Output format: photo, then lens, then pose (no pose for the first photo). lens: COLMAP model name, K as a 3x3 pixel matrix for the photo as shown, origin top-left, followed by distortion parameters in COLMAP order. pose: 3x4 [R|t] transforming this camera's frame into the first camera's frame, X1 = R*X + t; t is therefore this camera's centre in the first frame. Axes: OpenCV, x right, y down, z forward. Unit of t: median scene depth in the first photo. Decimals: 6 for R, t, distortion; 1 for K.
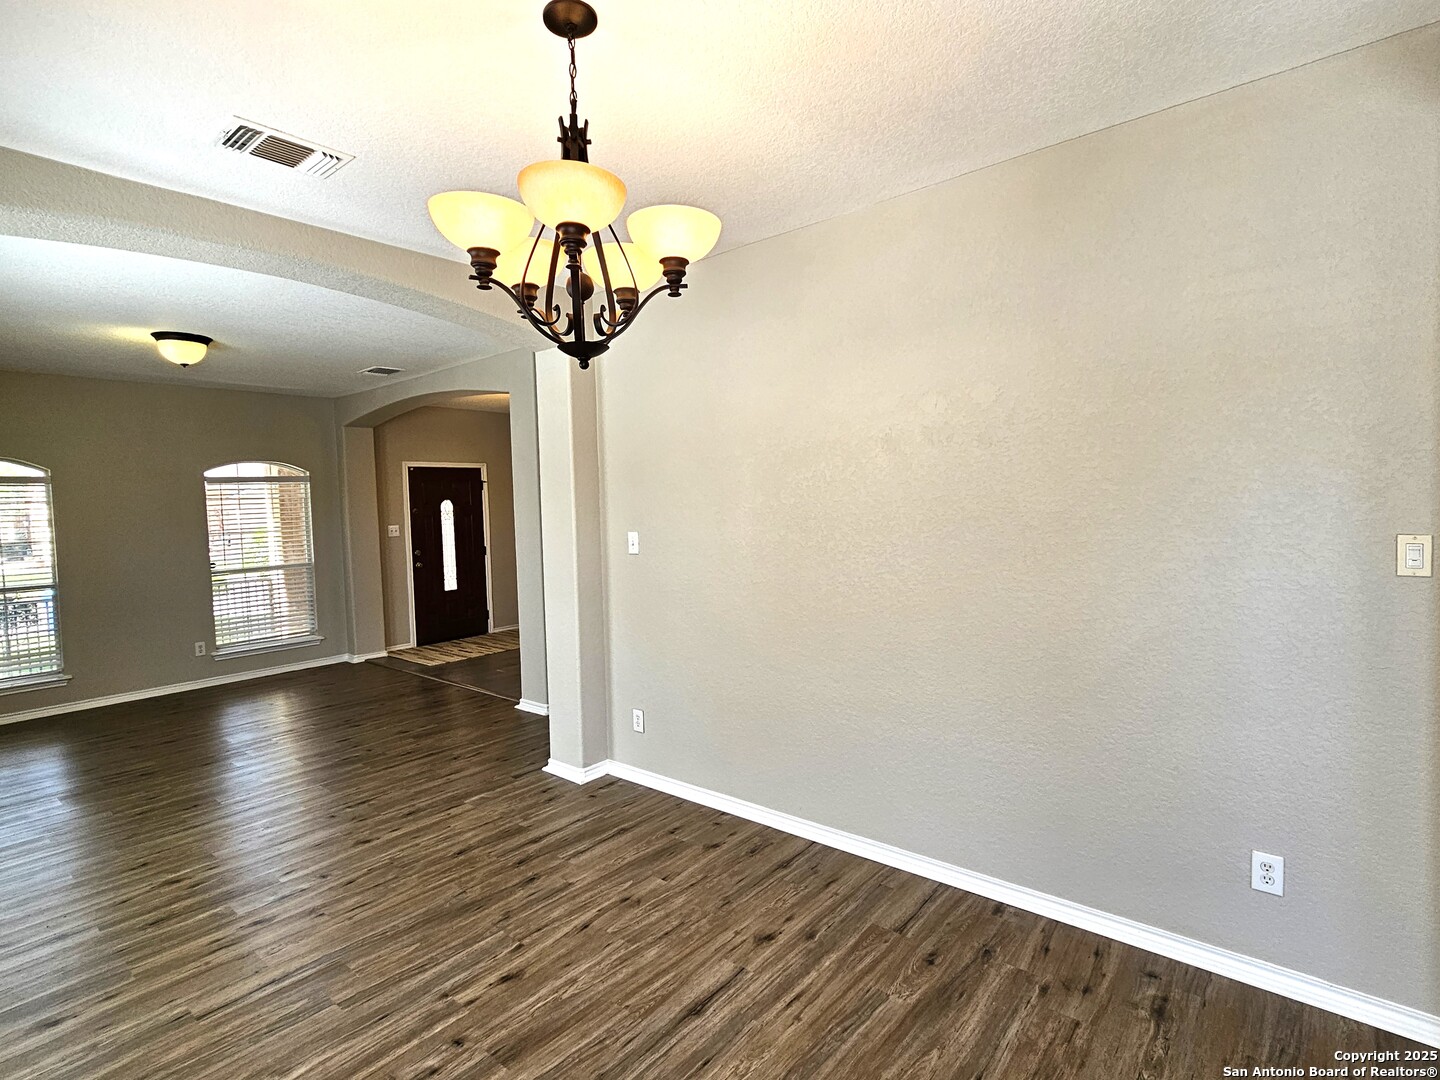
lens RADIAL K [[725.2, 0, 727.0], [0, 725.2, 541.7], [0, 0, 1]] dist [0.021047, -0.000421]
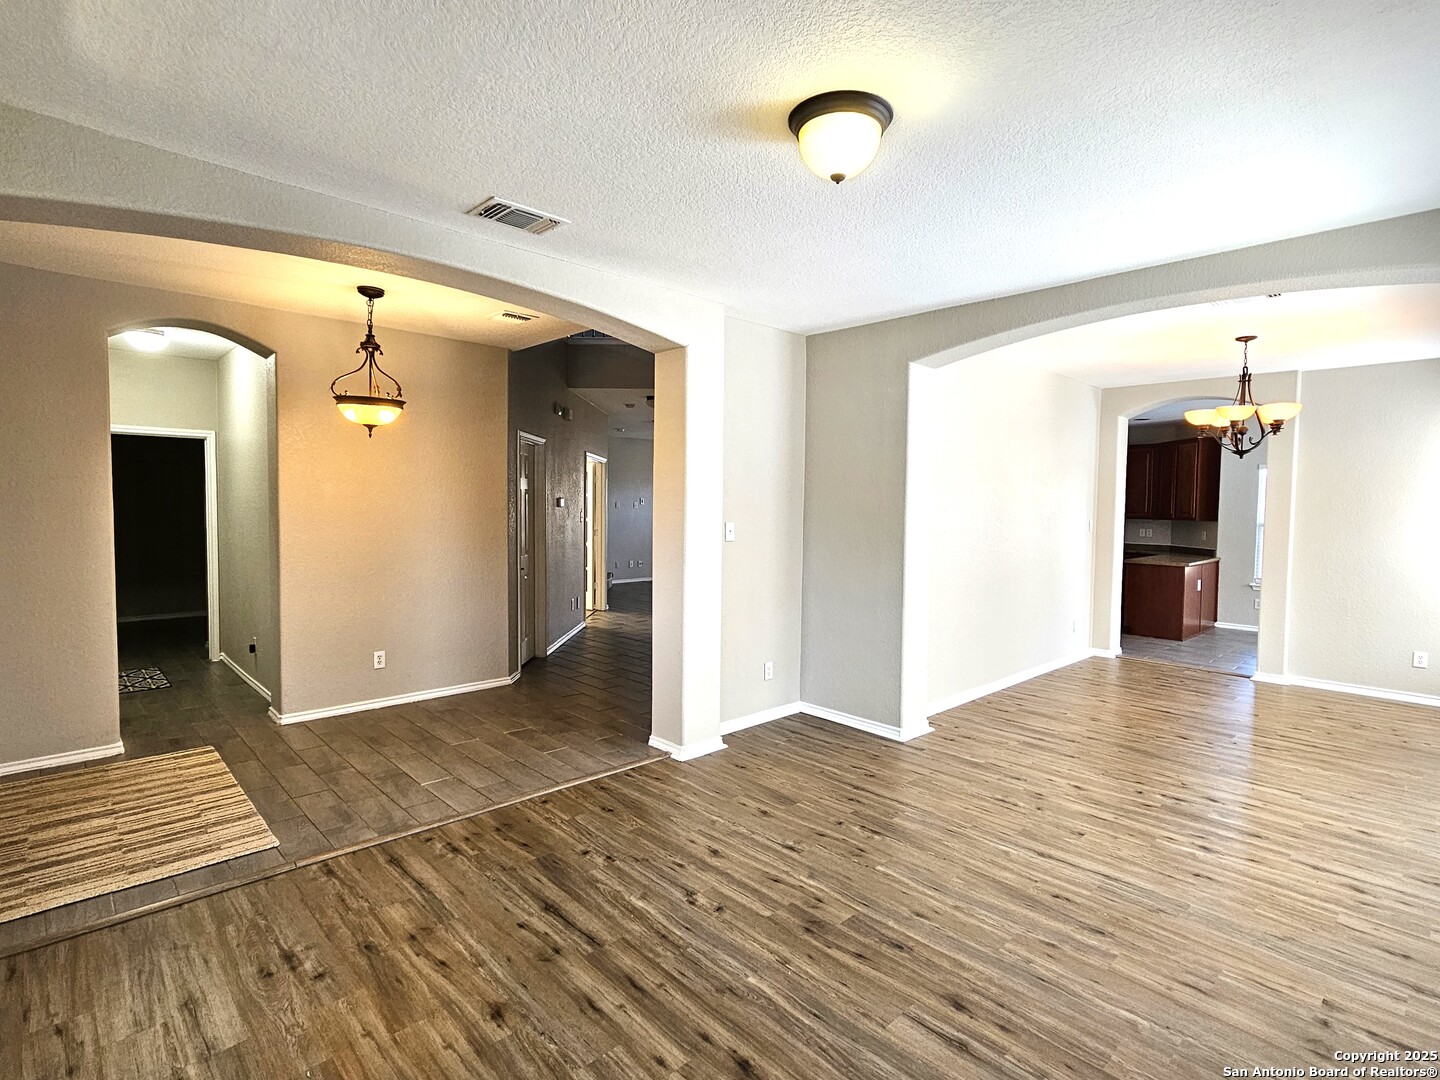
lens RADIAL K [[725.2, 0, 727.0], [0, 725.2, 541.7], [0, 0, 1]] dist [0.021047, -0.000421]
pose [[0.092950, -0.021176, 0.995446, -1.767961], [0.032984, 0.999291, 0.018178, -0.021853], [-0.995124, 0.031144, 0.093582, 1.494876]]
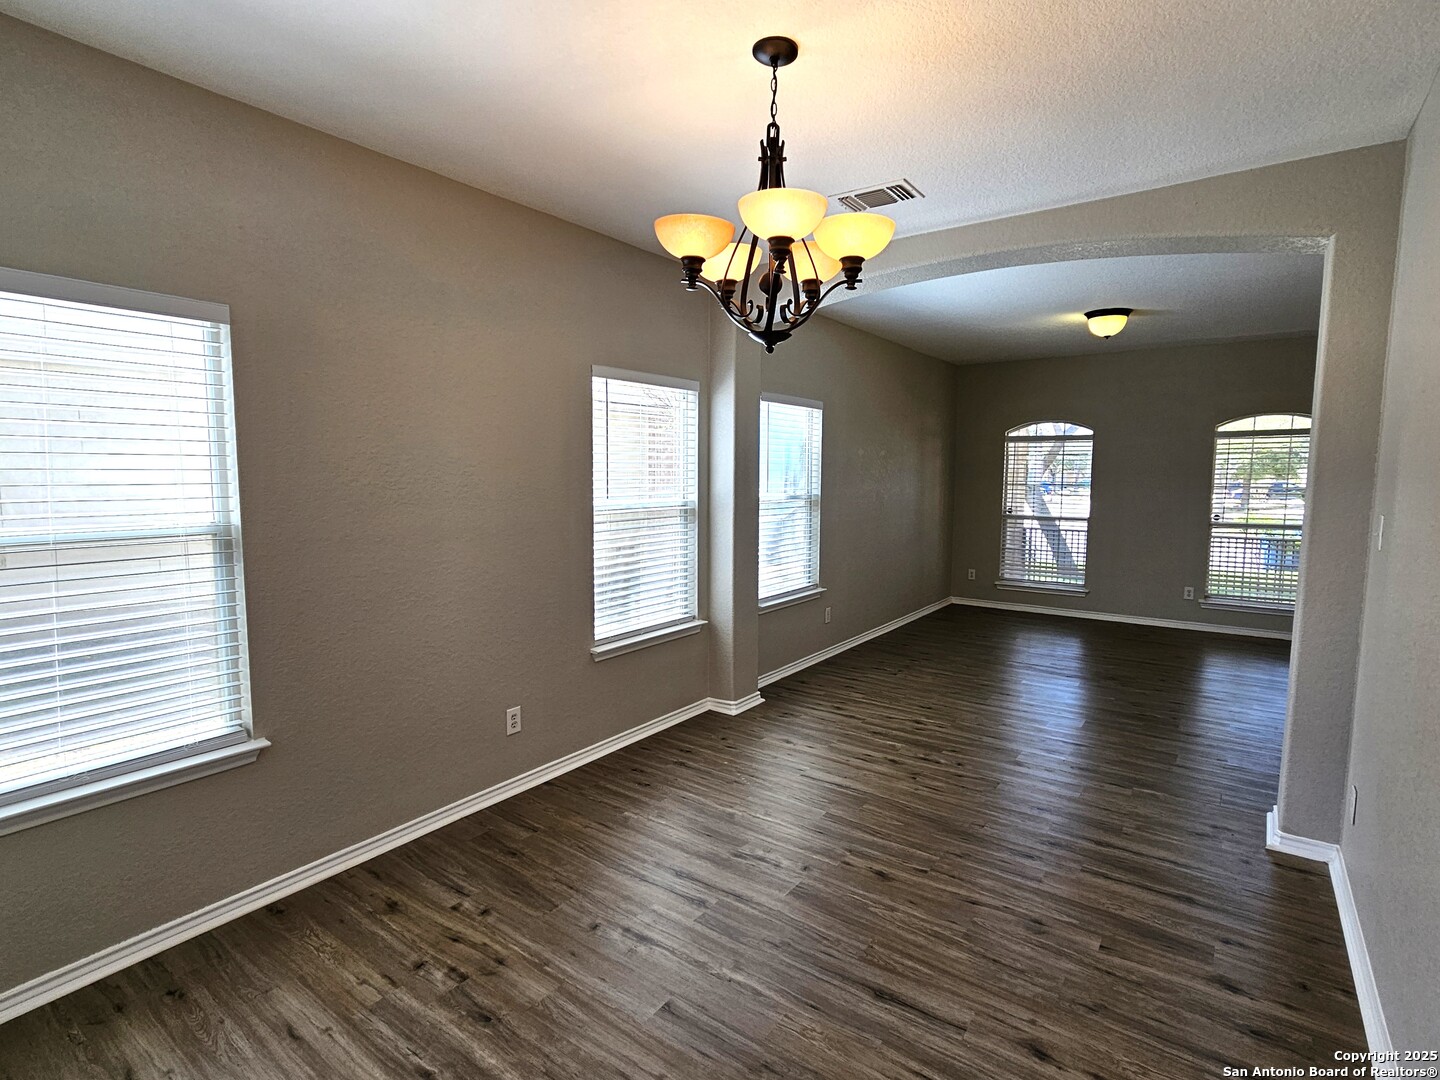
lens RADIAL K [[725.2, 0, 727.0], [0, 725.2, 541.7], [0, 0, 1]] dist [0.021047, -0.000421]
pose [[0.090178, 0.130651, -0.987319, 0.541696], [-0.065294, 0.990001, 0.125042, -0.037552], [0.993783, 0.053190, 0.097807, 0.448065]]
